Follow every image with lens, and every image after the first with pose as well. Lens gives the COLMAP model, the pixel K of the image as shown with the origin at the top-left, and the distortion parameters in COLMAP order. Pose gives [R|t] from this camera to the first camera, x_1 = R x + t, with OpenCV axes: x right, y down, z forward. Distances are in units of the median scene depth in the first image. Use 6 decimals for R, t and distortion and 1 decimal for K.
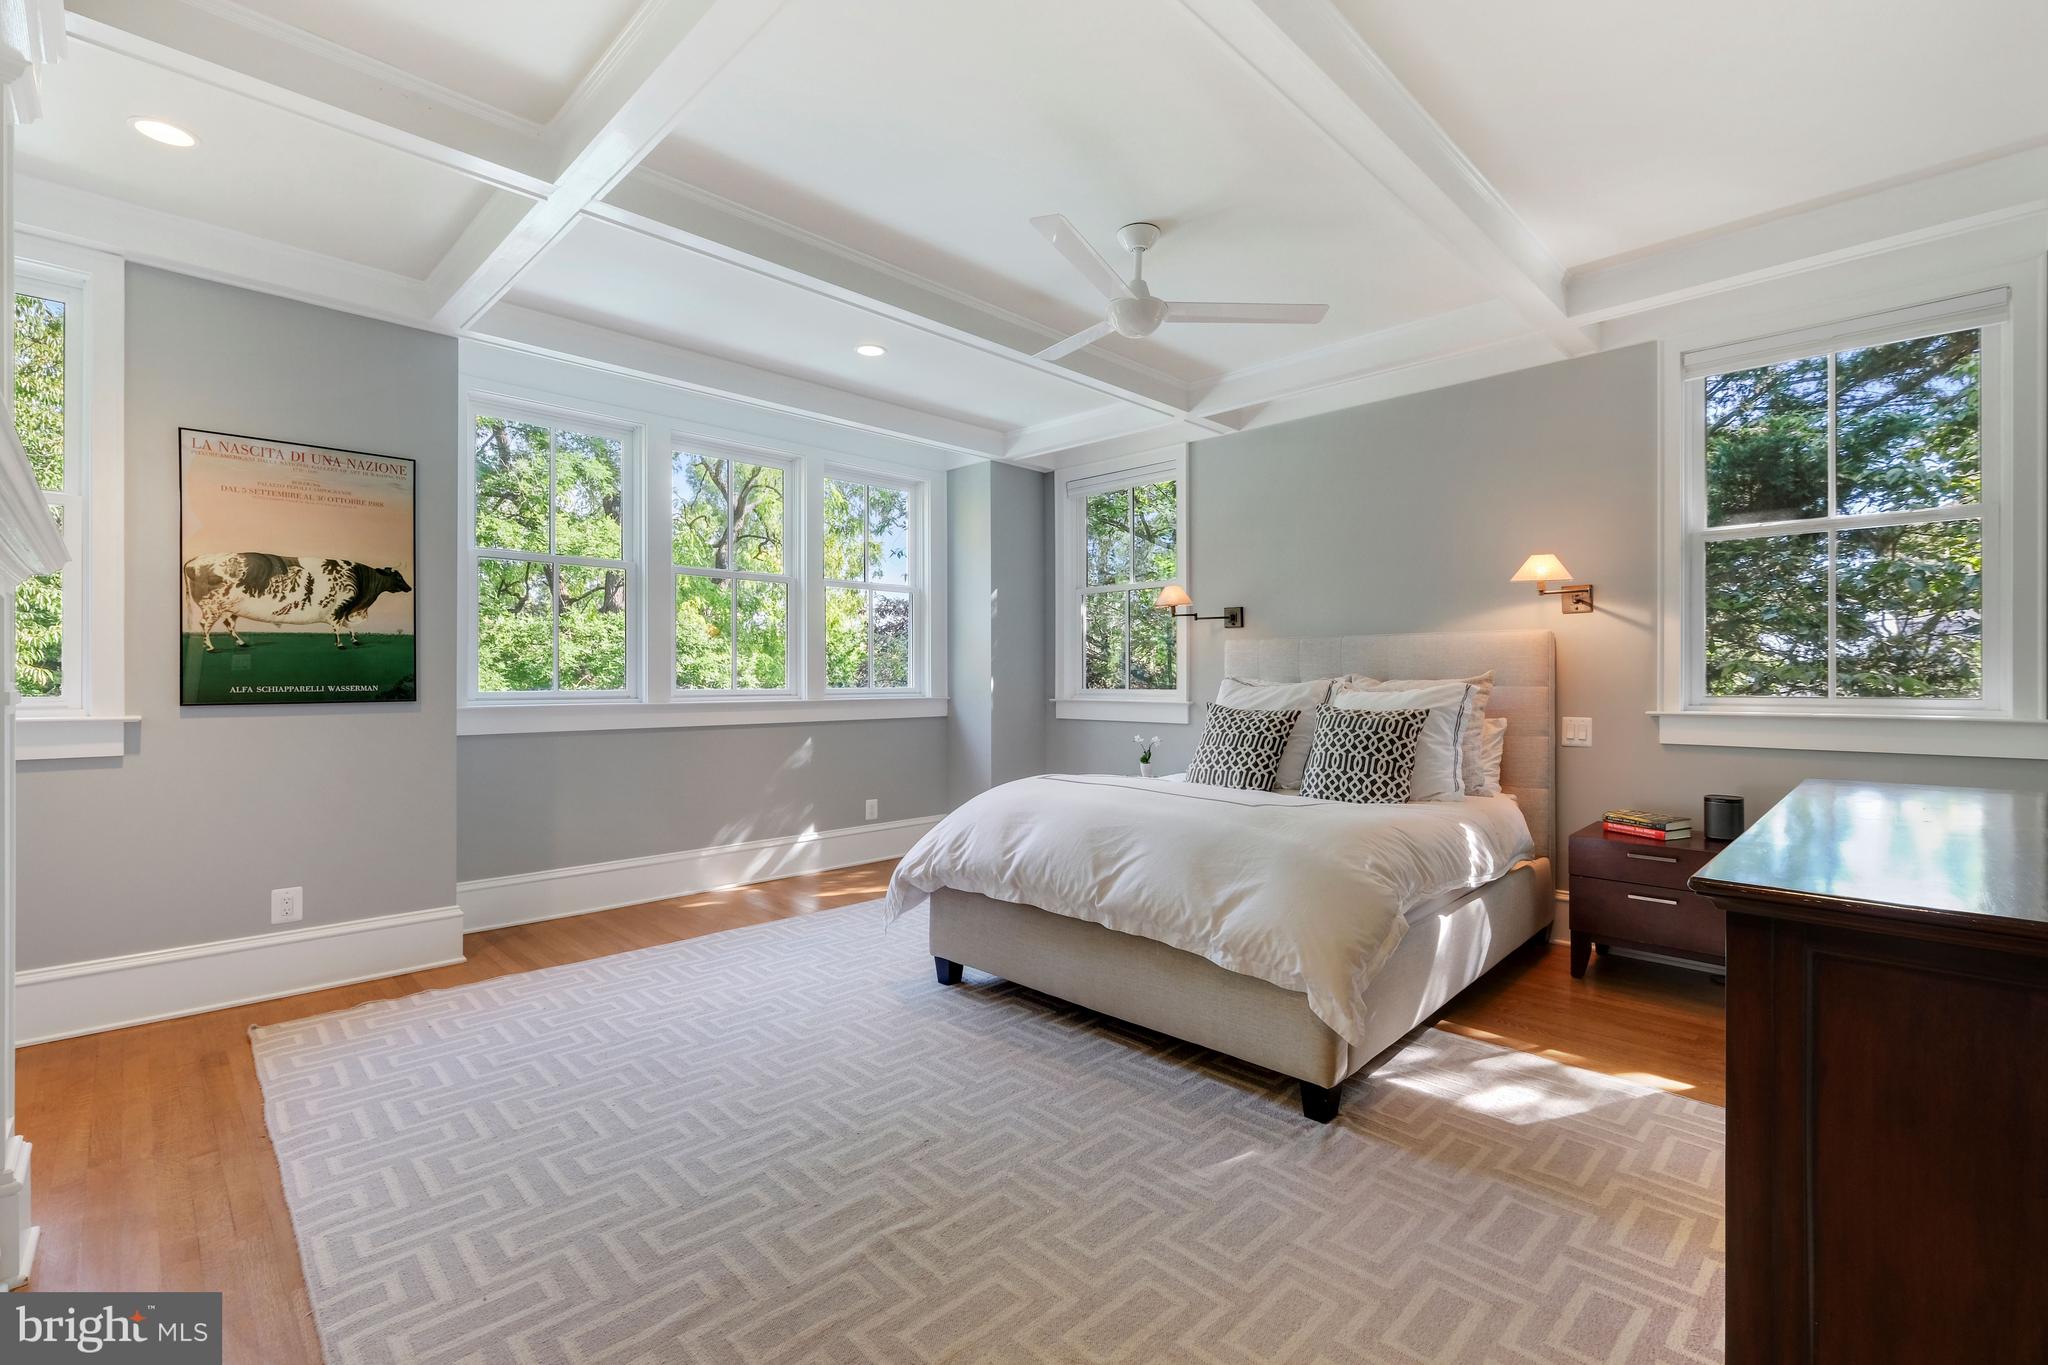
lens RADIAL K [[907.8, 0, 1044.3], [0, 907.8, 681.5], [0, 0, 1]] dist [0.001535, -0.000408]
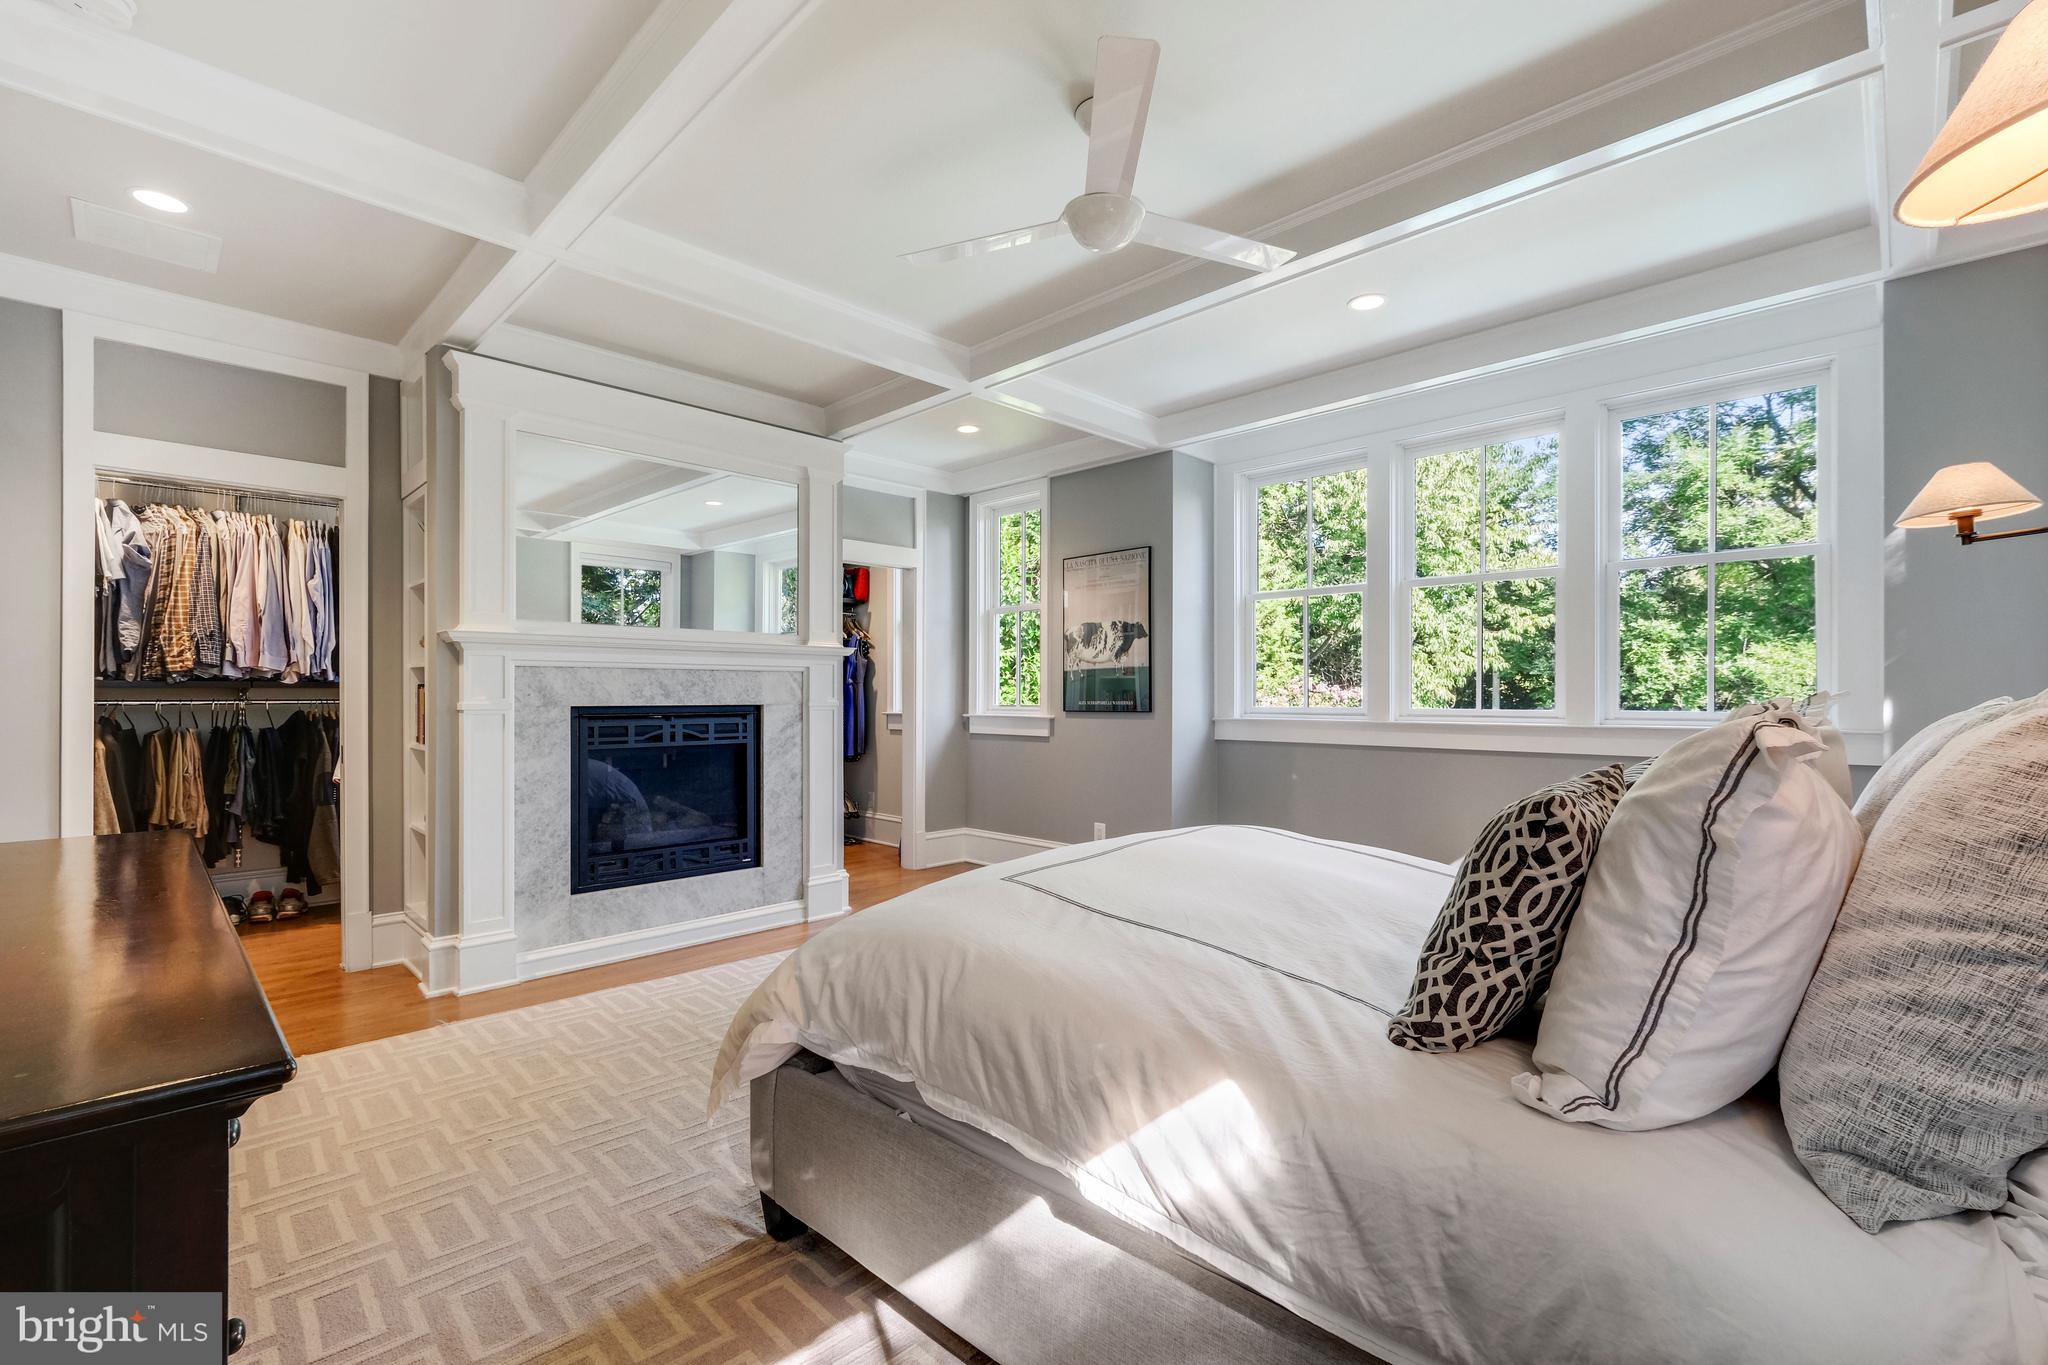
lens RADIAL K [[907.8, 0, 1038.6], [0, 907.8, 689.6], [0, 0, 1]] dist [0.001535, -0.000408]
pose [[-0.008168, -0.004046, -0.999958, 0.815370], [0.001643, 0.999990, -0.004060, -0.008539], [0.999965, -0.001676, -0.008161, 0.891766]]
